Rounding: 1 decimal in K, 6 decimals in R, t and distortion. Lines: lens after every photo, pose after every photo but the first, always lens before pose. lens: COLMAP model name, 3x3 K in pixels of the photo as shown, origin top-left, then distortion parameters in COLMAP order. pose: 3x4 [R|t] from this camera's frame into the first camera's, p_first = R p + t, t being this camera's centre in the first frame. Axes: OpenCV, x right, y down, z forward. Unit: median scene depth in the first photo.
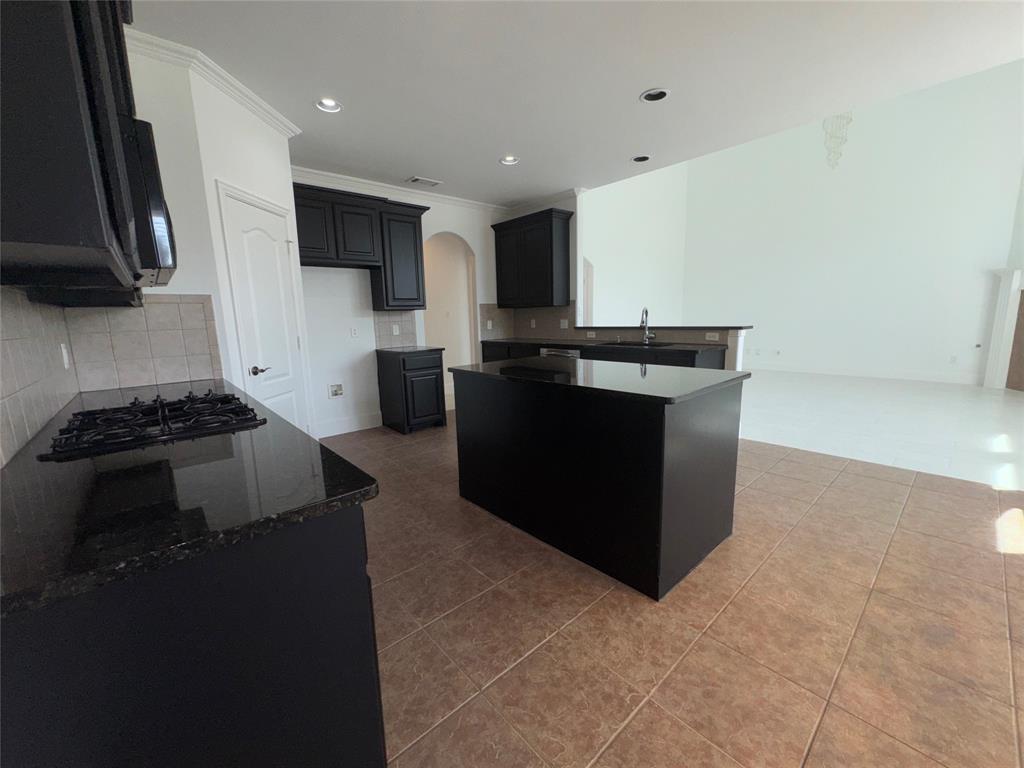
lens RADIAL K [[407.1, 0, 512.0], [0, 407.1, 384.0], [0, 0, 1]] dist [-0.001659, -0.000310]
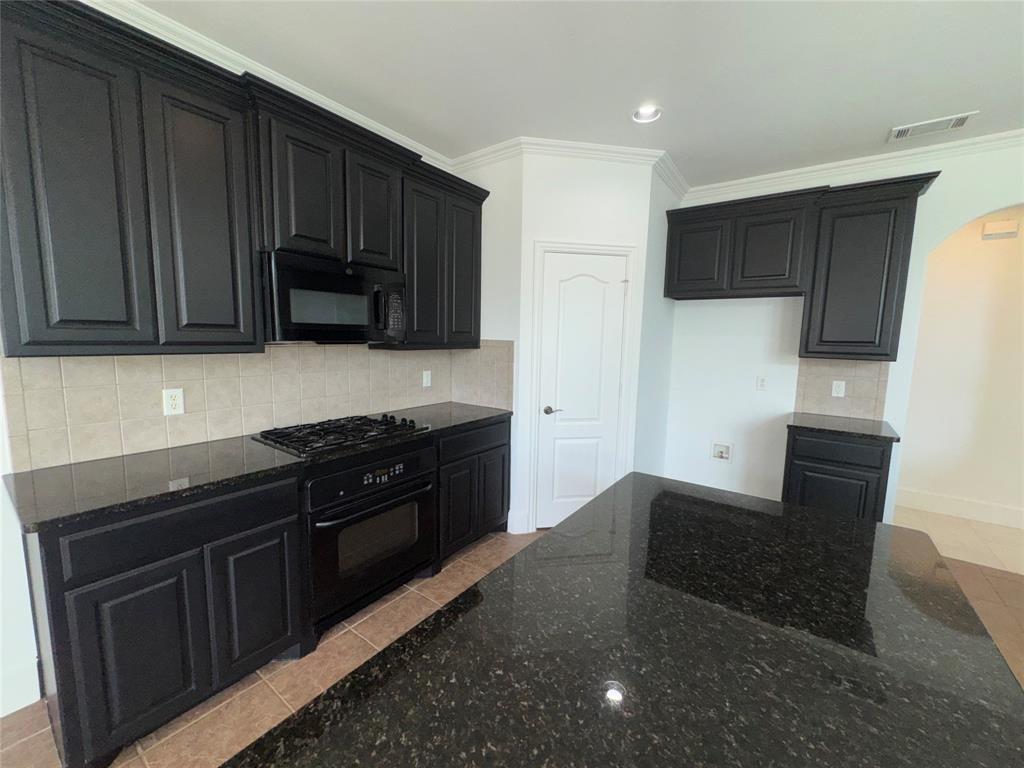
lens RADIAL K [[407.1, 0, 512.0], [0, 407.1, 384.0], [0, 0, 1]] dist [-0.001659, -0.000310]
pose [[0.221231, 0.147882, -0.963944, 0.236895], [-0.190557, 0.975938, 0.105988, -0.127685], [0.956423, 0.160239, 0.244087, 0.422060]]
